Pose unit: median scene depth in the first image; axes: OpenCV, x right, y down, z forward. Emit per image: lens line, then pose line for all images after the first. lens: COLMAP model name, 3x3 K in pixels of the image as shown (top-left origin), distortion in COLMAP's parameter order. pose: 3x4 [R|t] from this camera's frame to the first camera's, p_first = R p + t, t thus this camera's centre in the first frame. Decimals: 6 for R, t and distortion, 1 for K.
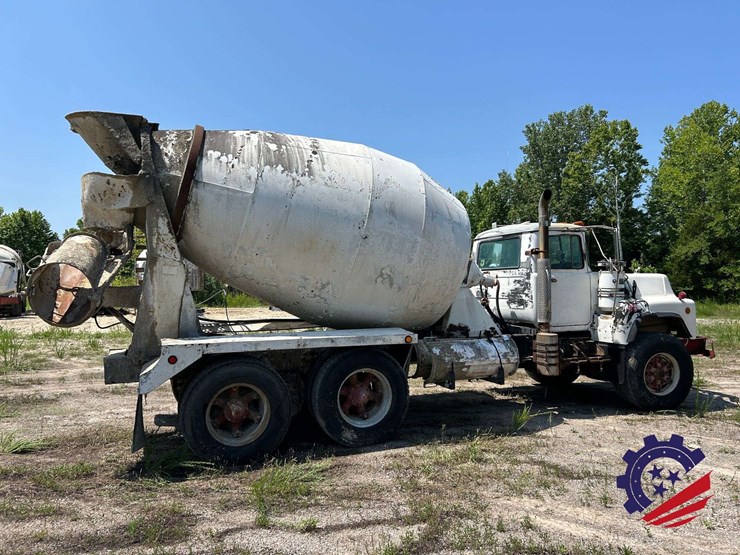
lens RADIAL K [[559.0, 0, 370.8], [0, 559.0, 280.7], [0, 0, 1]] dist [0.061767, -0.072588]
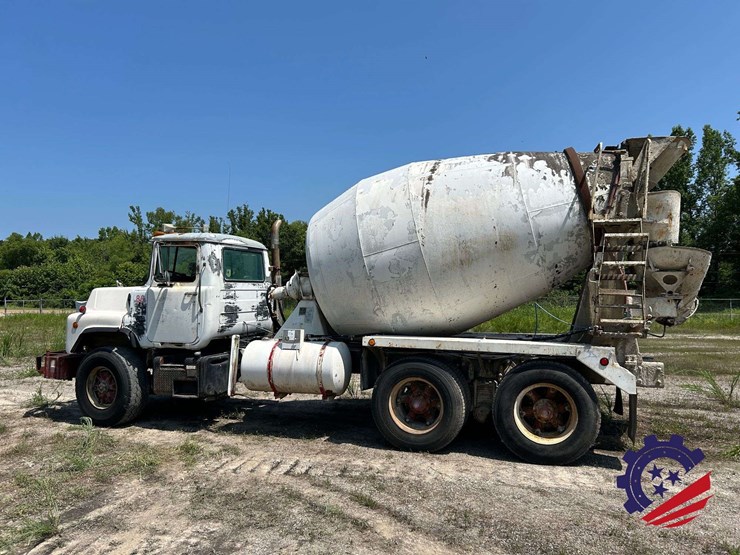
lens RADIAL K [[559.0, 0, 368.2], [0, 559.0, 282.0], [0, 0, 1]] dist [0.061767, -0.072588]
pose [[-0.766056, 0.018291, 0.642513, -0.681635], [0.002768, 0.999680, -0.025159, 0.005742], [-0.642768, -0.017495, -0.765861, 2.003297]]
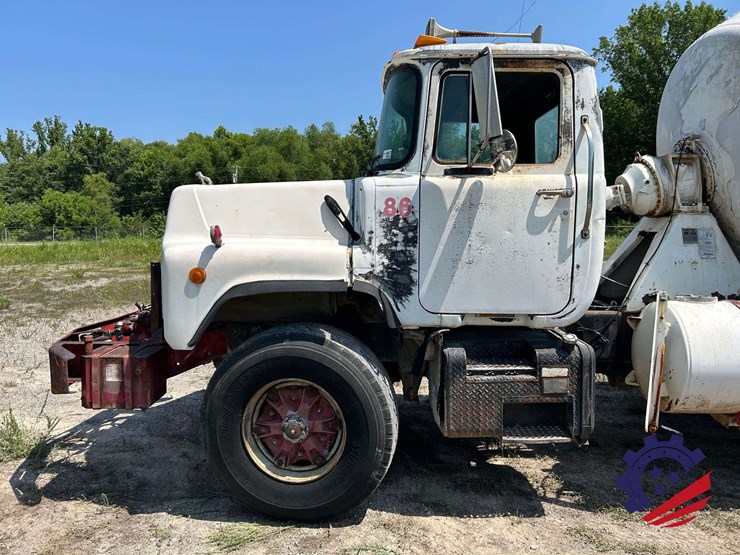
lens RADIAL K [[559.0, 0, 368.6], [0, 559.0, 281.1], [0, 0, 1]] dist [0.061767, -0.072588]
pose [[-0.921479, -0.034362, 0.386905, 0.237488], [0.004012, 0.995184, 0.097938, 0.024936], [-0.388407, 0.091800, -0.916904, 1.854144]]
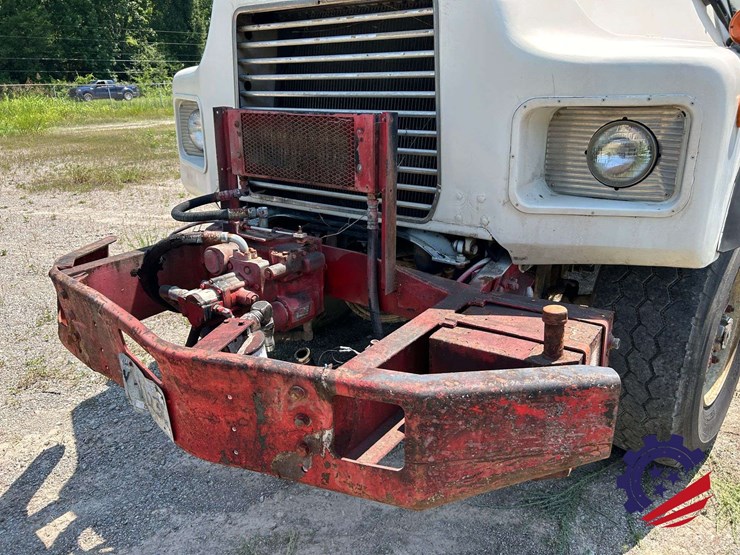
lens RADIAL K [[559.0, 0, 369.4], [0, 559.0, 282.0], [0, 0, 1]] dist [0.061767, -0.072588]
pose [[-0.847552, 0.198066, -0.492368, 0.787628], [0.023823, 0.941011, 0.337535, 0.048553], [0.530178, 0.274349, -0.802274, 1.615959]]
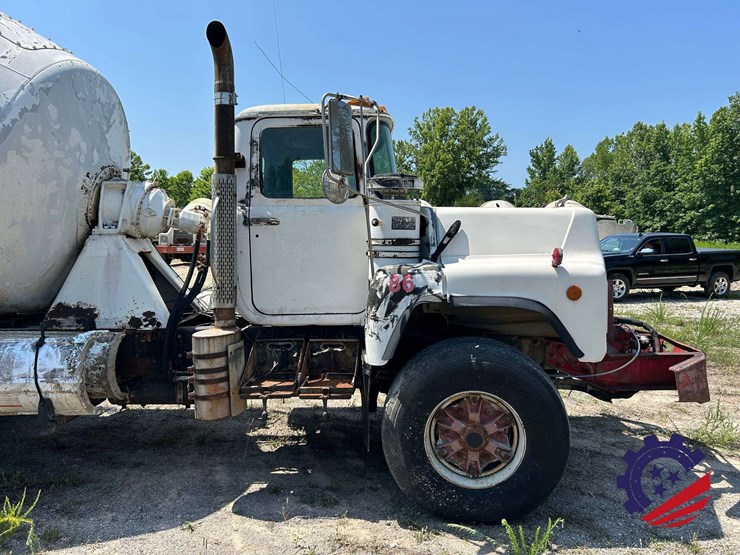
lens RADIAL K [[559.0, 0, 370.2], [0, 559.0, 281.5], [0, 0, 1]] dist [0.061767, -0.072588]
pose [[0.930933, 0.032963, -0.363700, 0.674490], [-0.001968, 0.996356, 0.085266, 0.011207], [0.365186, -0.078661, 0.927606, 0.667401]]
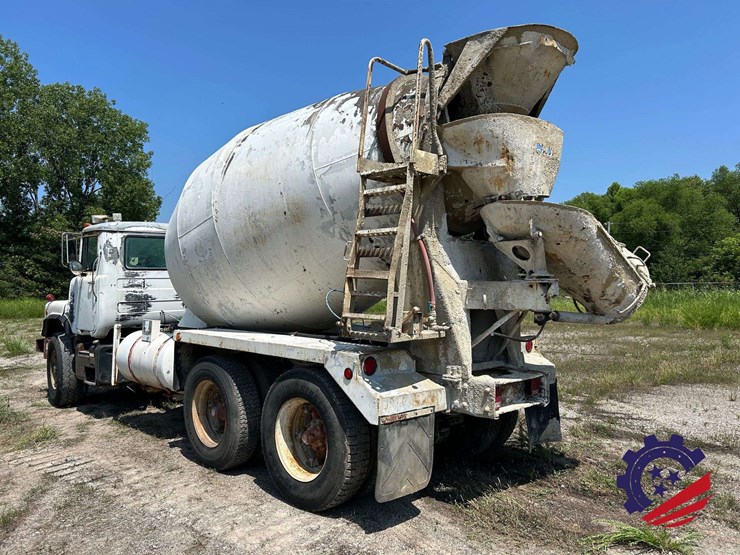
lens RADIAL K [[559.0, 0, 367.0], [0, 559.0, 280.6], [0, 0, 1]] dist [0.061767, -0.072588]
pose [[-0.404770, 0.013379, 0.914321, -0.950669], [0.012881, 0.999877, -0.008928, 0.012827], [-0.914328, 0.008164, -0.404892, 1.348303]]
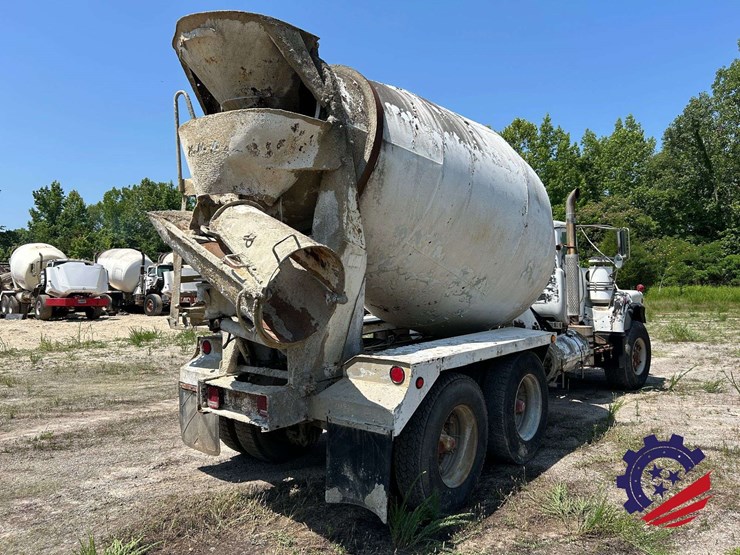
lens RADIAL K [[559.0, 0, 369.8], [0, 559.0, 282.0], [0, 0, 1]] dist [0.061767, -0.072588]
pose [[0.866209, -0.008919, 0.499603, -0.605517], [0.007135, 0.999960, 0.005481, 0.004125], [-0.499631, -0.001183, 0.866237, 0.317716]]
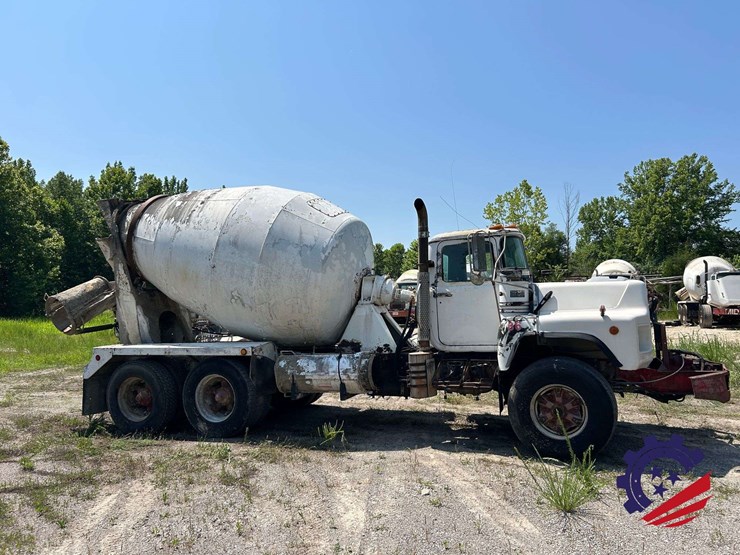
lens RADIAL K [[559.0, 0, 369.4], [0, 559.0, 280.9], [0, 0, 1]] dist [0.061767, -0.072588]
pose [[0.737933, -0.045064, -0.673367, 0.971214], [0.029745, 0.998970, -0.034257, 0.004897], [0.674218, 0.005250, 0.738514, 0.286978]]
